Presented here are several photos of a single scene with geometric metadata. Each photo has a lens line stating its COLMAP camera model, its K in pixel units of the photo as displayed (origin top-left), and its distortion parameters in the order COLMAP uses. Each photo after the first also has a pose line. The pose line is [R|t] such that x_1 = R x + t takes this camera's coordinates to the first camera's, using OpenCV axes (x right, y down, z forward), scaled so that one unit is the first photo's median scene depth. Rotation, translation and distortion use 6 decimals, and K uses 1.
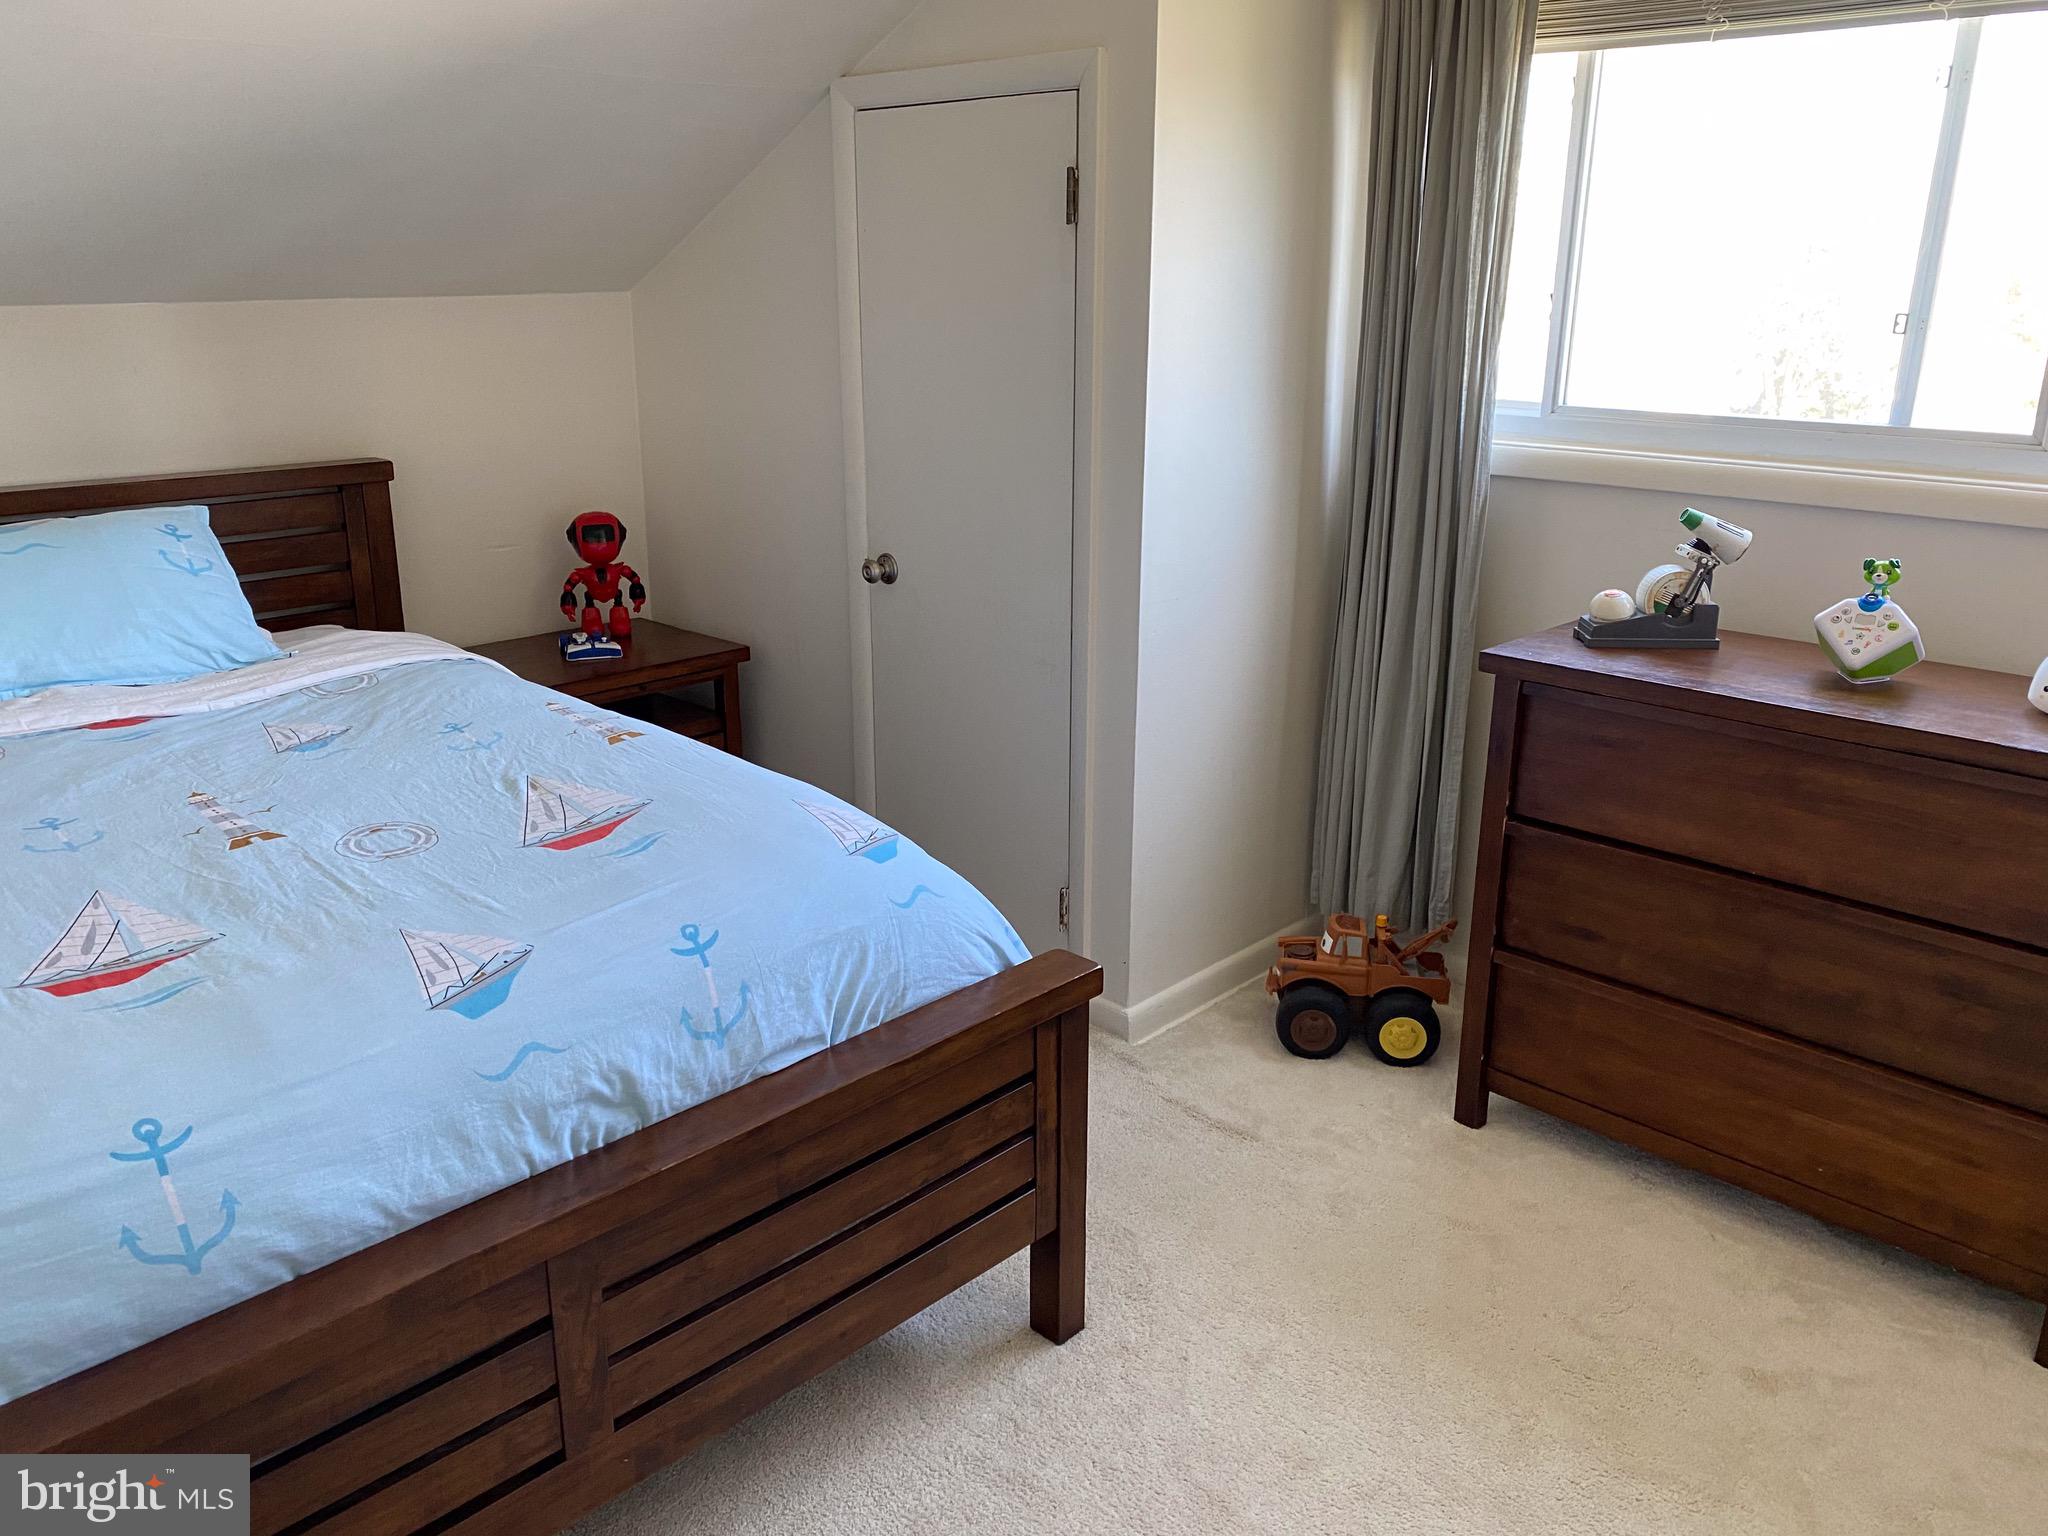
lens RADIAL K [[1570.8, 0, 1024.0], [0, 1570.8, 768.0], [0, 0, 1]] dist [0.049832, -0.038710]
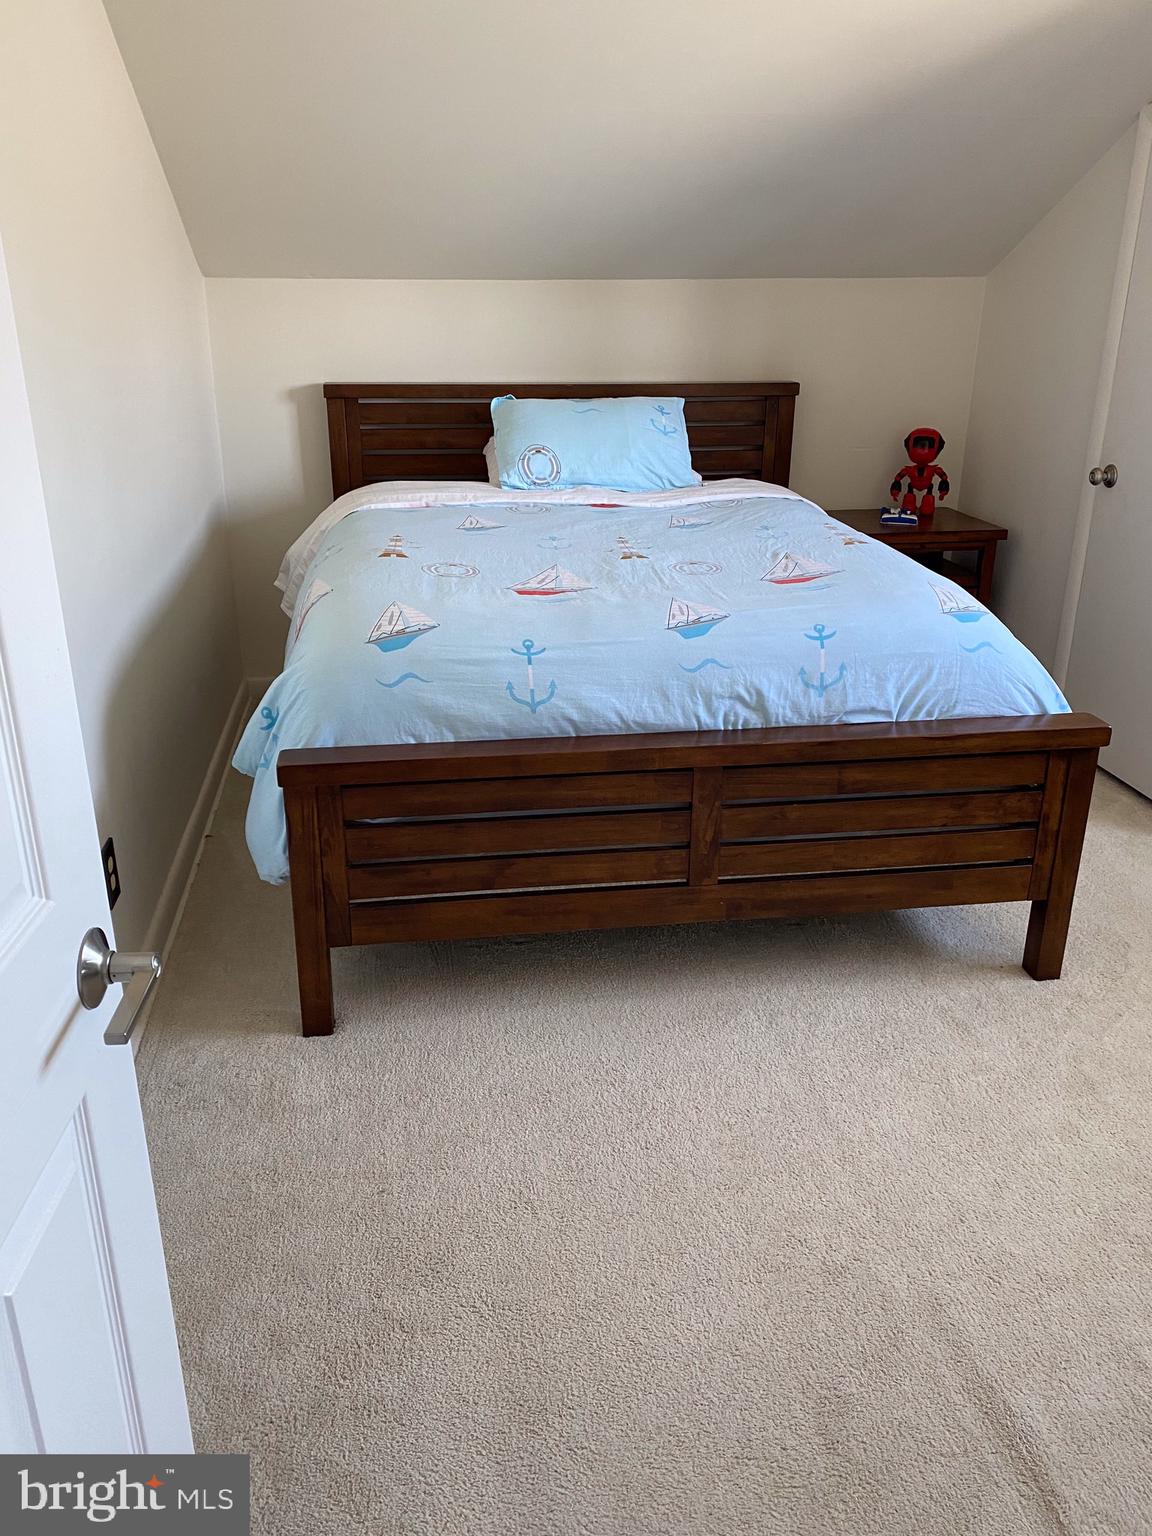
lens RADIAL K [[1215.6, 0, 576.0], [0, 1215.6, 768.0], [0, 0, 1]] dist [0.003185, 0.002373]
pose [[0.796257, 0.214985, -0.565470, 0.330266], [-0.179598, 0.976590, 0.118390, 0.132738], [0.577685, 0.007288, 0.816227, -0.212141]]
